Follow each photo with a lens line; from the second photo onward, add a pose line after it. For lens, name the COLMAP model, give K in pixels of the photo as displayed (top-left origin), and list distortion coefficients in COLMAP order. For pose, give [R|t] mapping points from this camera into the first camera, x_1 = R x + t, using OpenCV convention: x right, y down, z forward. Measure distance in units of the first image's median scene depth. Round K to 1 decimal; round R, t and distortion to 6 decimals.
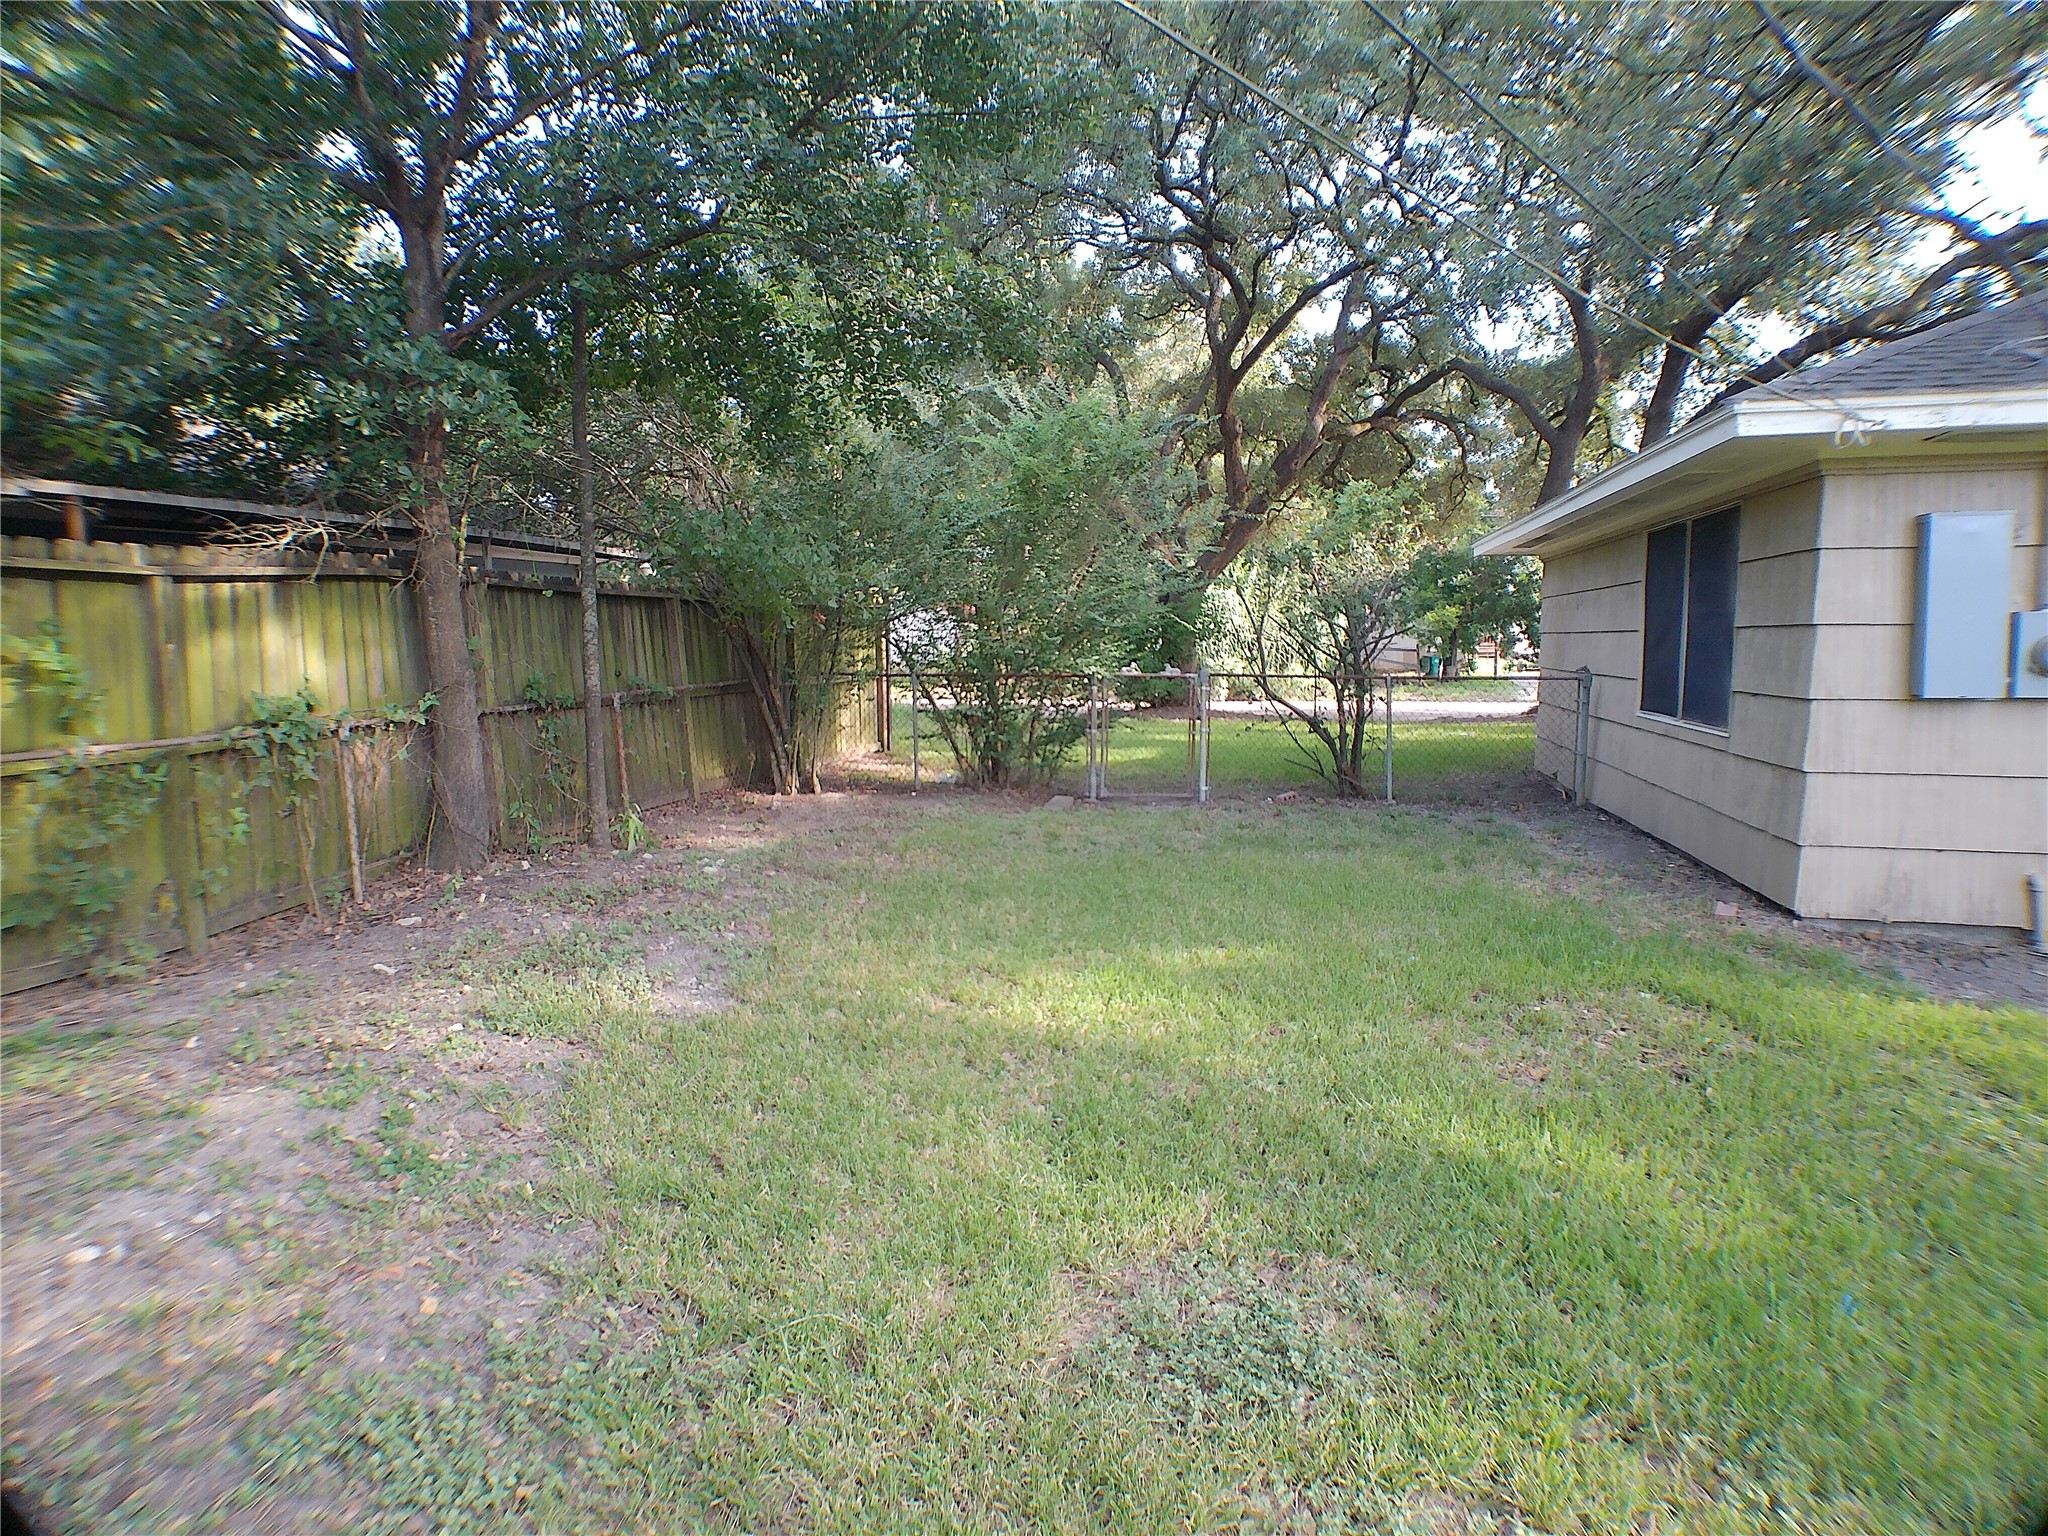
lens RADIAL K [[1114.8, 0, 1030.0], [0, 1114.8, 767.6], [0, 0, 1]] dist [-0.023917, 0.009789]
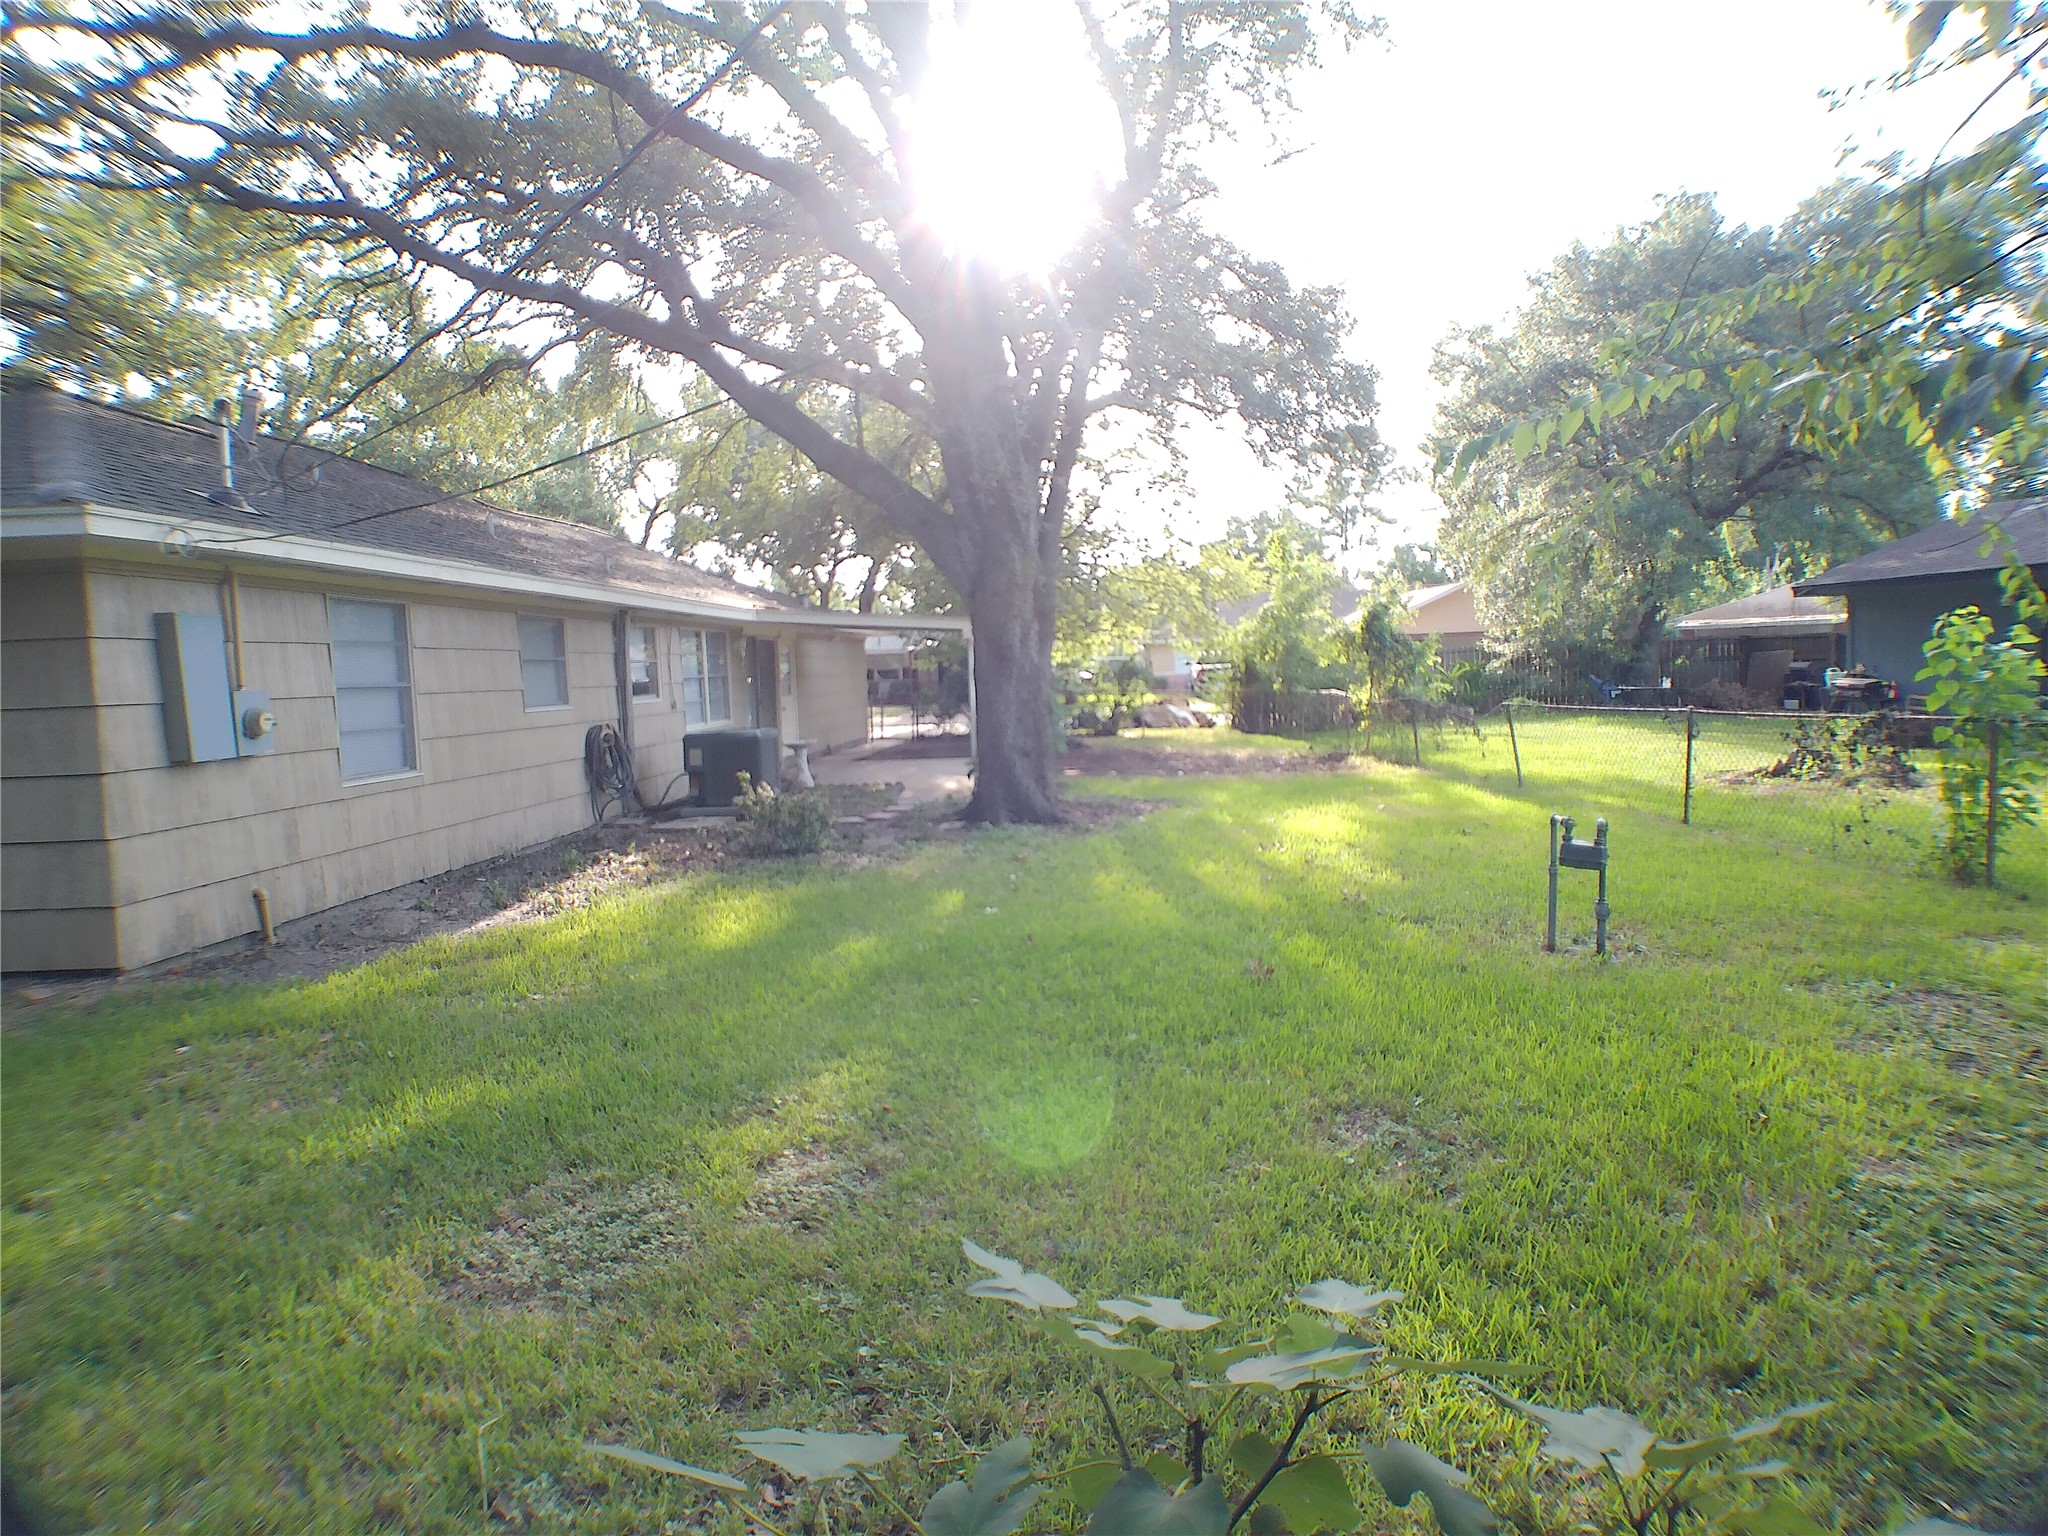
lens RADIAL K [[1114.8, 0, 1039.2], [0, 1114.8, 769.2], [0, 0, 1]] dist [-0.023917, 0.009789]
pose [[-0.191525, -0.074374, 0.978666, -0.537075], [0.148057, 0.983525, 0.103718, -0.041200], [-0.970256, 0.164763, -0.177358, 0.285592]]
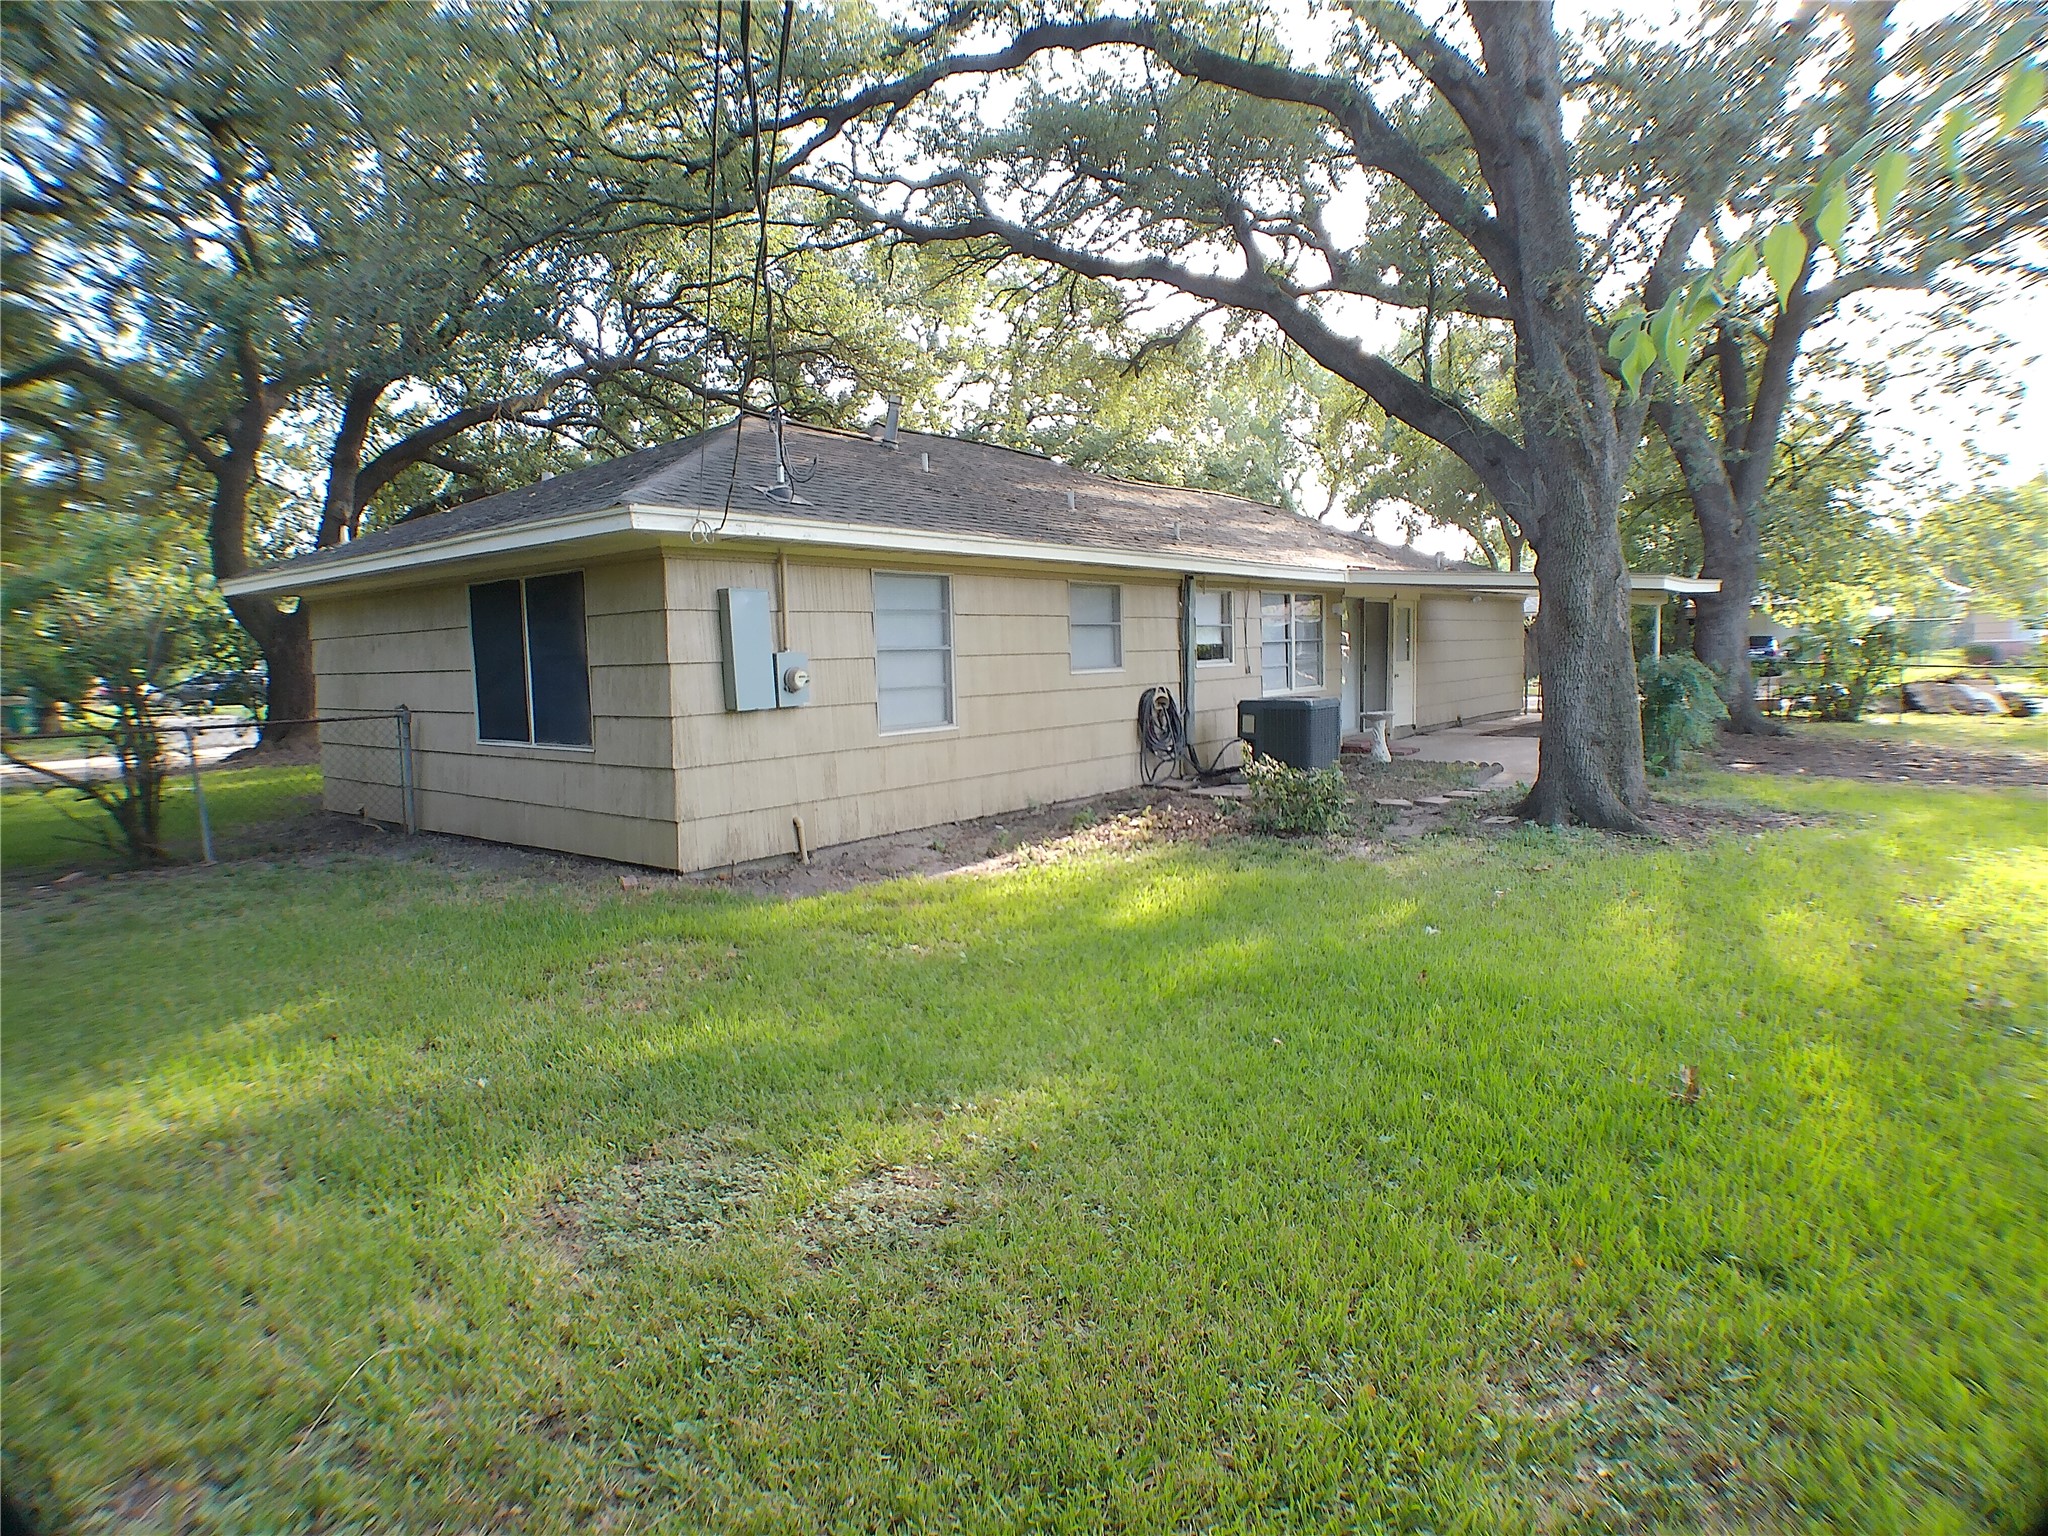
lens RADIAL K [[1114.8, 0, 1042.5], [0, 1114.8, 762.7], [0, 0, 1]] dist [-0.023917, 0.009789]
pose [[0.420133, -0.094025, 0.902578, -0.368888], [0.126807, 0.990942, 0.044204, -0.007015], [-0.898559, 0.095882, 0.428250, -0.018709]]
